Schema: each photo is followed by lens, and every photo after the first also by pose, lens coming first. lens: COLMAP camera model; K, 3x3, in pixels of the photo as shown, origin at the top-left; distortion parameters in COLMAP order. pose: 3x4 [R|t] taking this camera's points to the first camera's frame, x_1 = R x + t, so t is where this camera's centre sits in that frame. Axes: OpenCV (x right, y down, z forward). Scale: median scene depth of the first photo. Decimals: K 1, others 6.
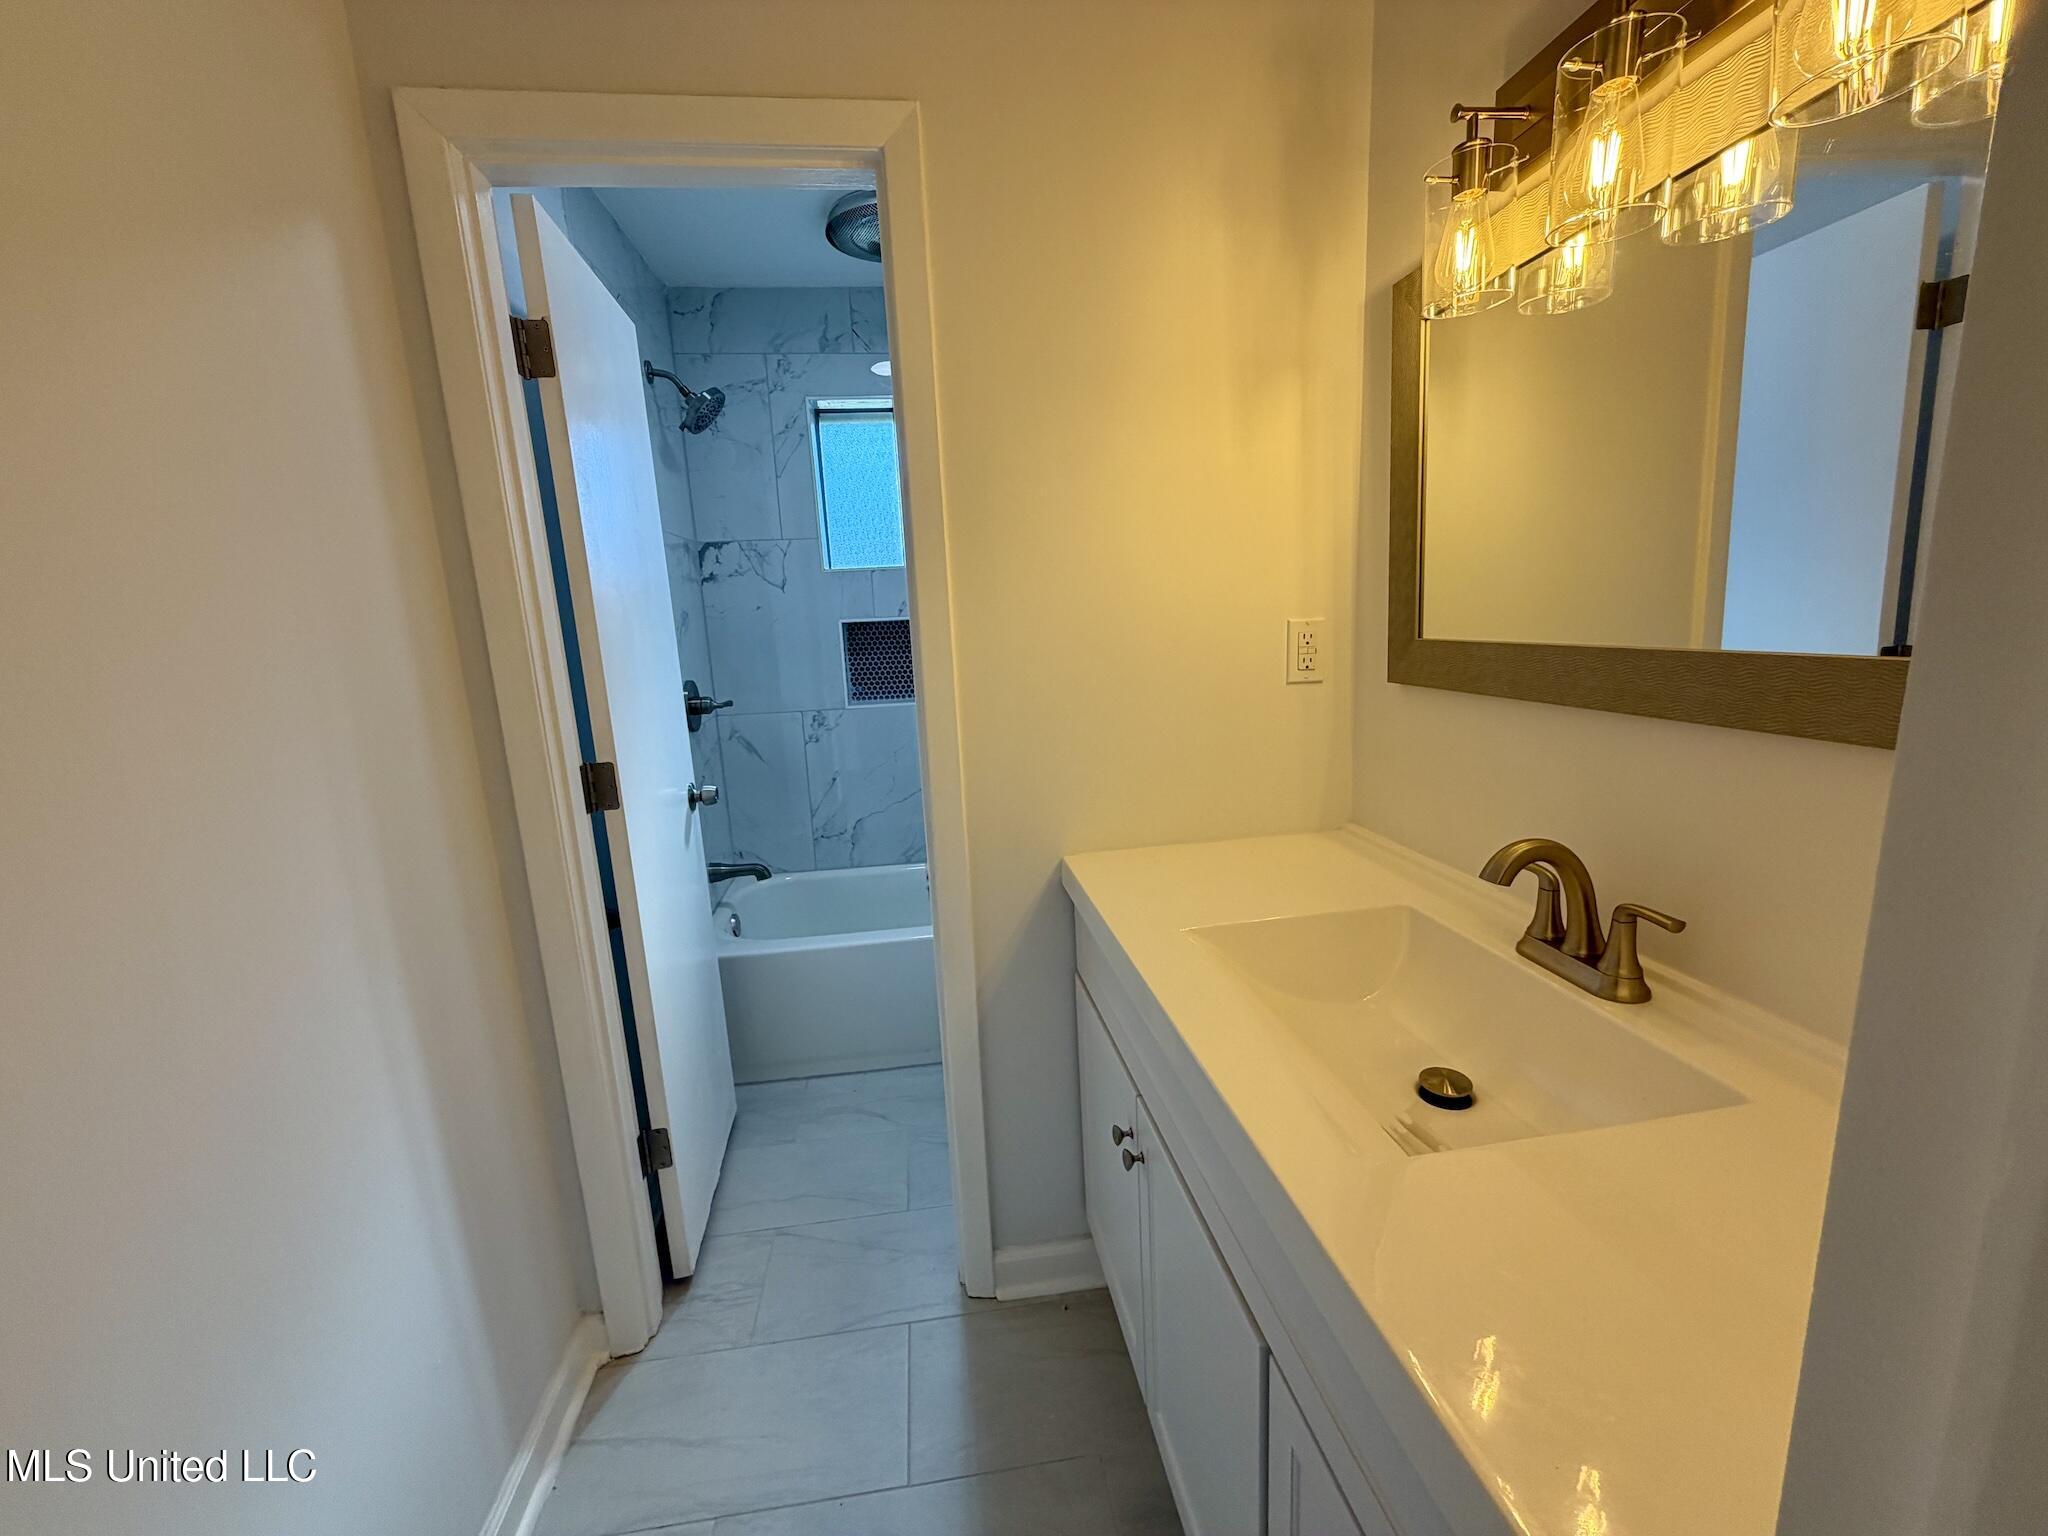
lens RADIAL K [[822.1, 0, 1022.7], [0, 822.1, 764.8], [0, 0, 1]] dist [0.006421, -0.000211]
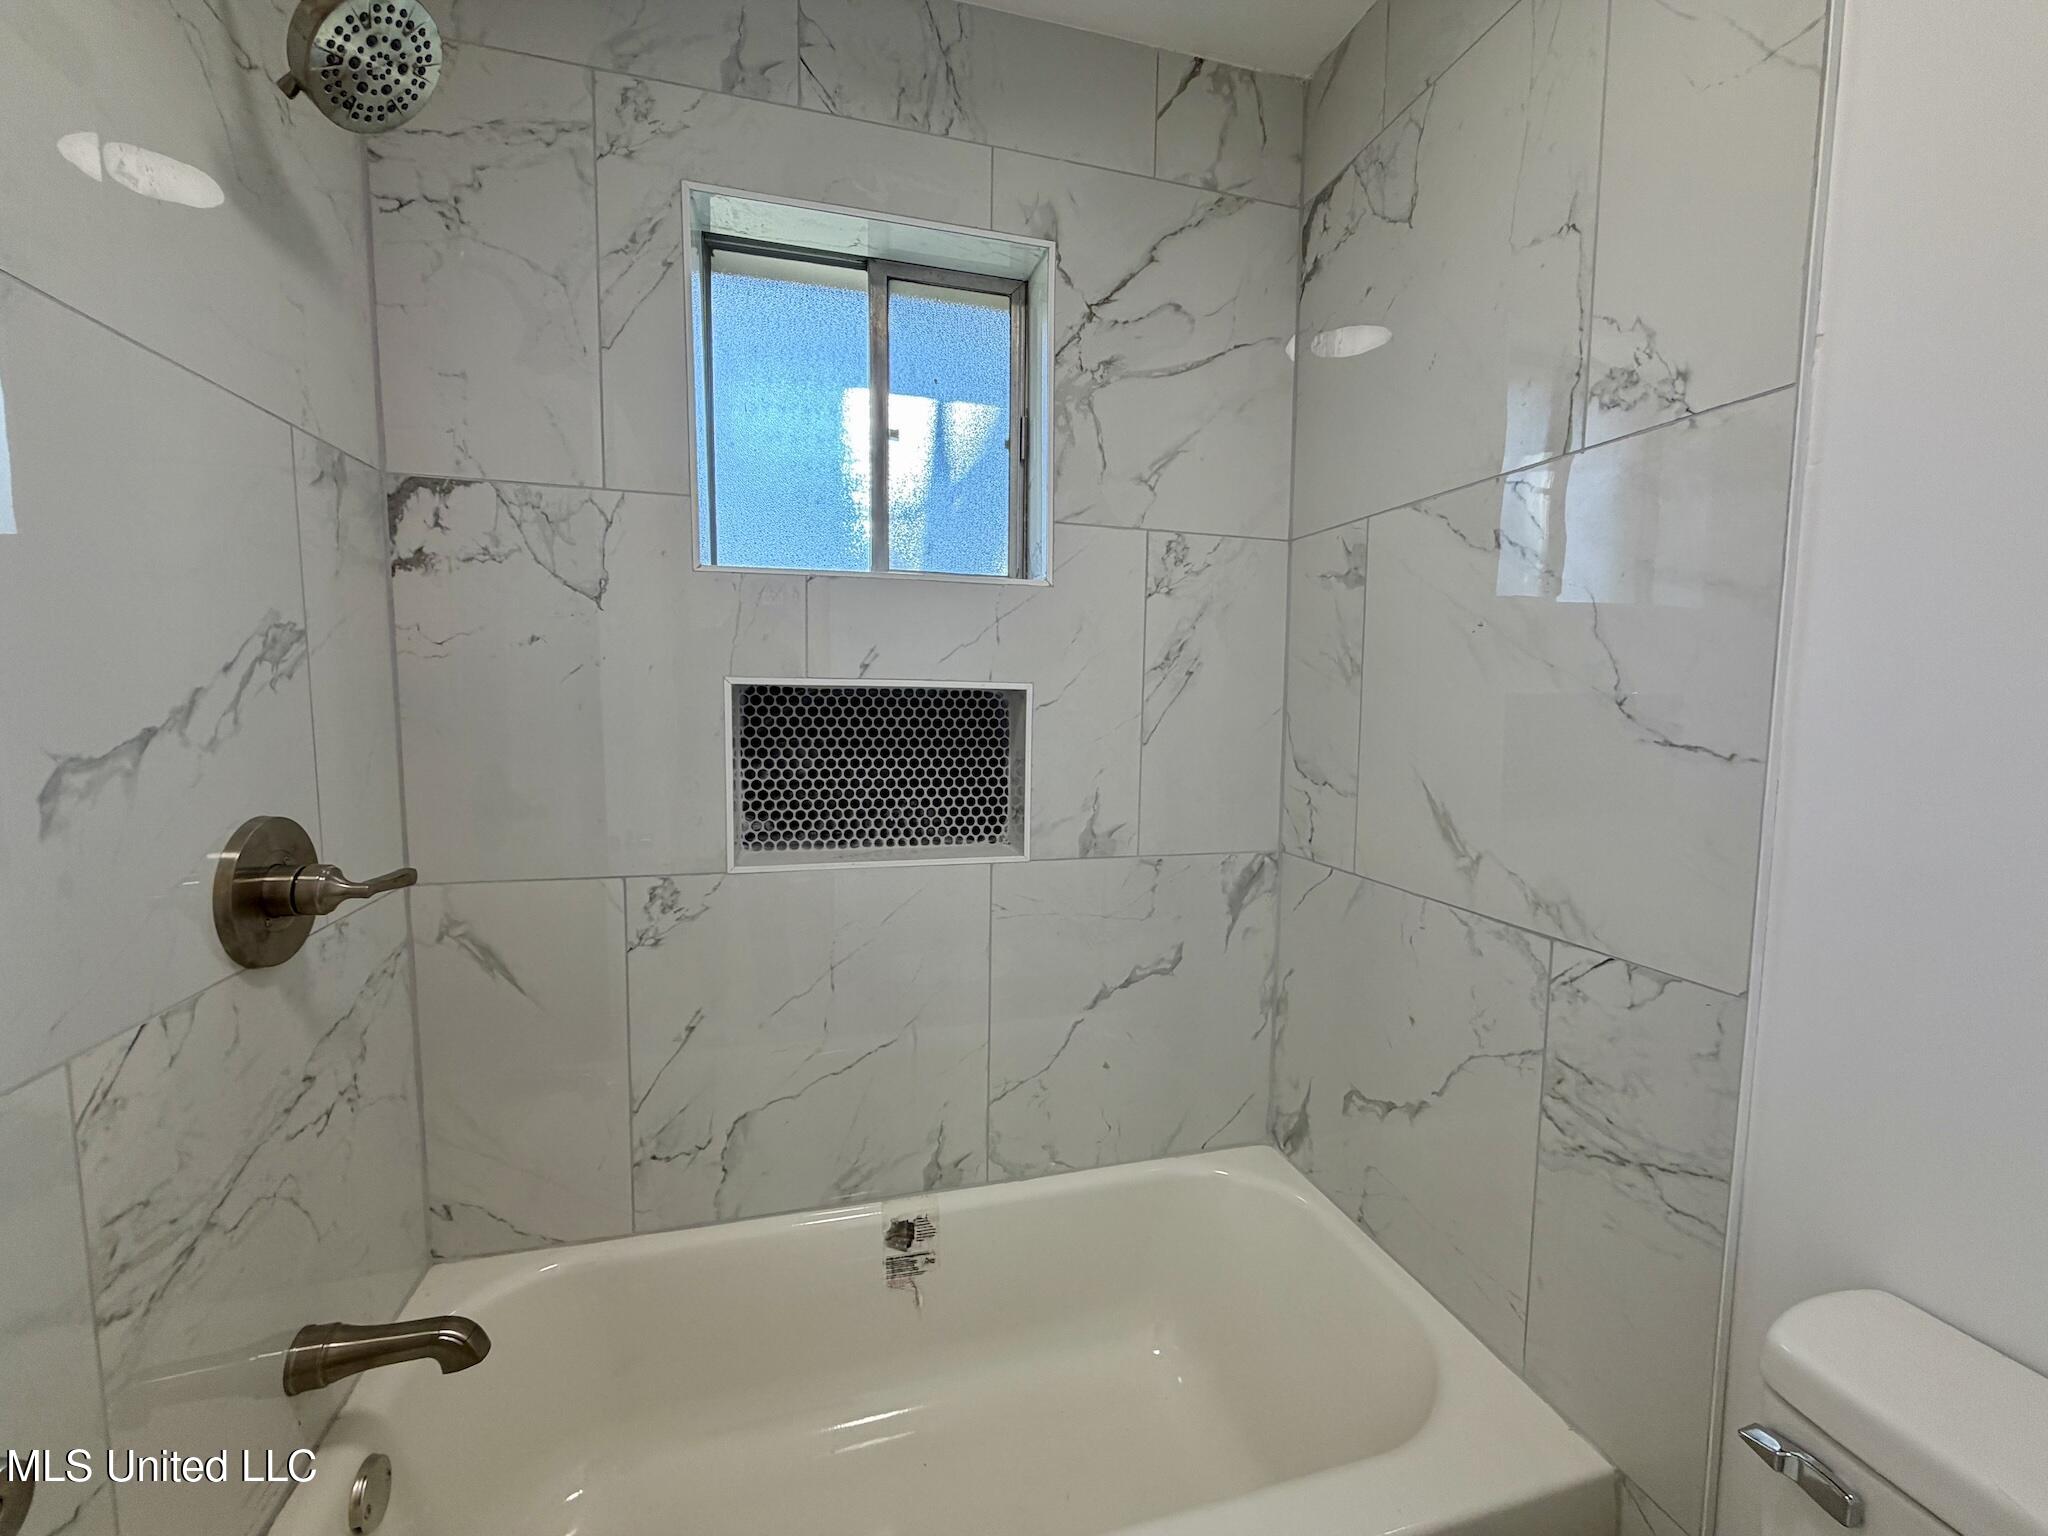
lens RADIAL K [[822.1, 0, 1017.8], [0, 822.1, 764.5], [0, 0, 1]] dist [0.006421, -0.000211]
pose [[0.989902, 0.041744, 0.135466, -0.127834], [-0.026210, 0.993078, -0.114492, -0.083341], [-0.139308, 0.109786, 0.984145, 0.553444]]
